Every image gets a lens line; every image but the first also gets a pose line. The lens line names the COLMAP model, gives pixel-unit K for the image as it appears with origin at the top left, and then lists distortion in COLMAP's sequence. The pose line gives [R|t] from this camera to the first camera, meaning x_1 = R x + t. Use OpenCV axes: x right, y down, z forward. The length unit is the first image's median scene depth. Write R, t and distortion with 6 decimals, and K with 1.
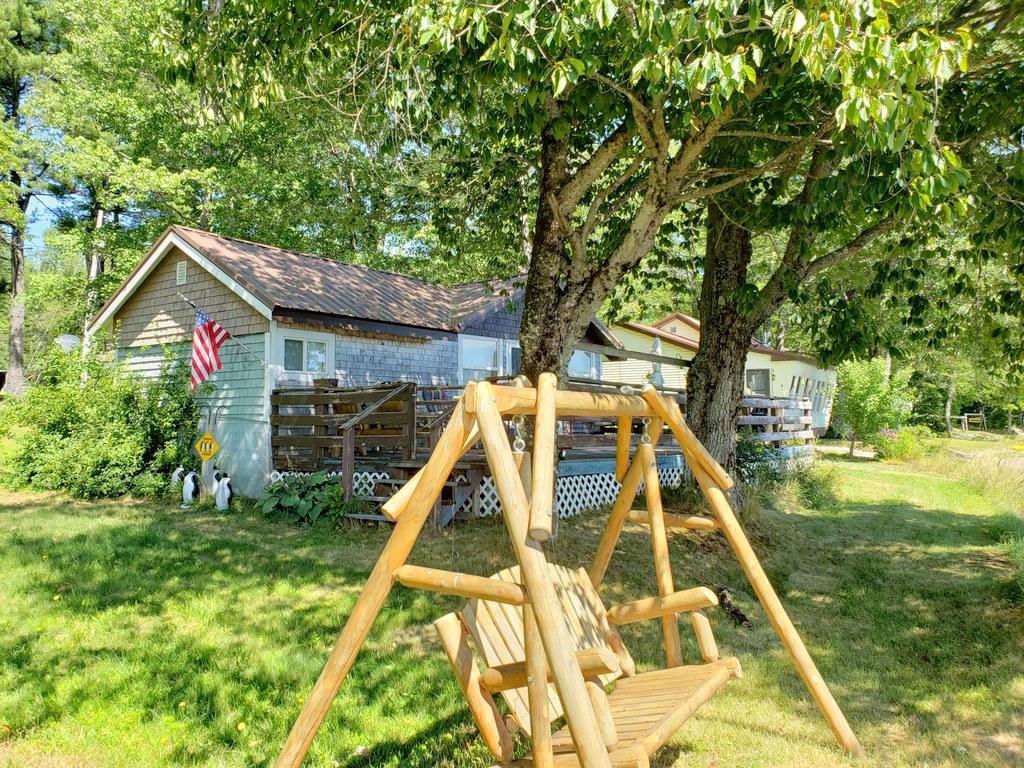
lens RADIAL K [[830.6, 0, 512.0], [0, 830.6, 384.0], [0, 0, 1]] dist [0.053554, -0.004297]
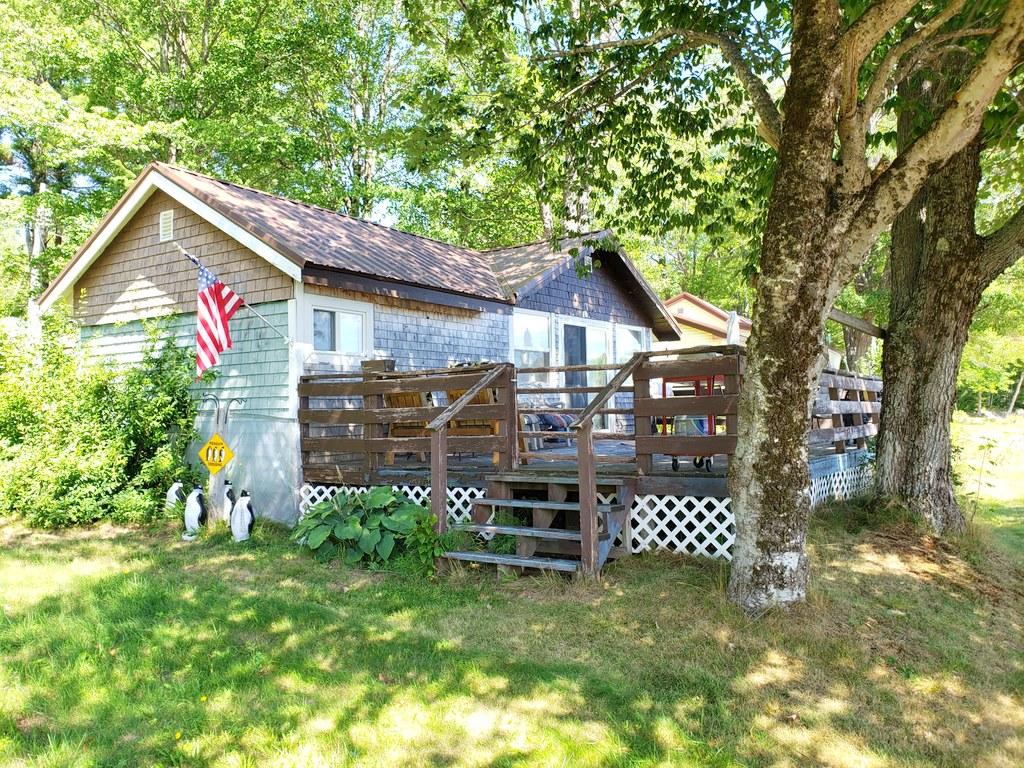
lens RADIAL K [[830.6, 0, 512.0], [0, 830.6, 384.0], [0, 0, 1]] dist [0.053554, -0.004297]
pose [[0.998492, -0.012654, 0.053416, -0.138088], [0.011990, 0.999847, 0.012730, 0.006709], [-0.053569, -0.012071, 0.998491, 0.243777]]
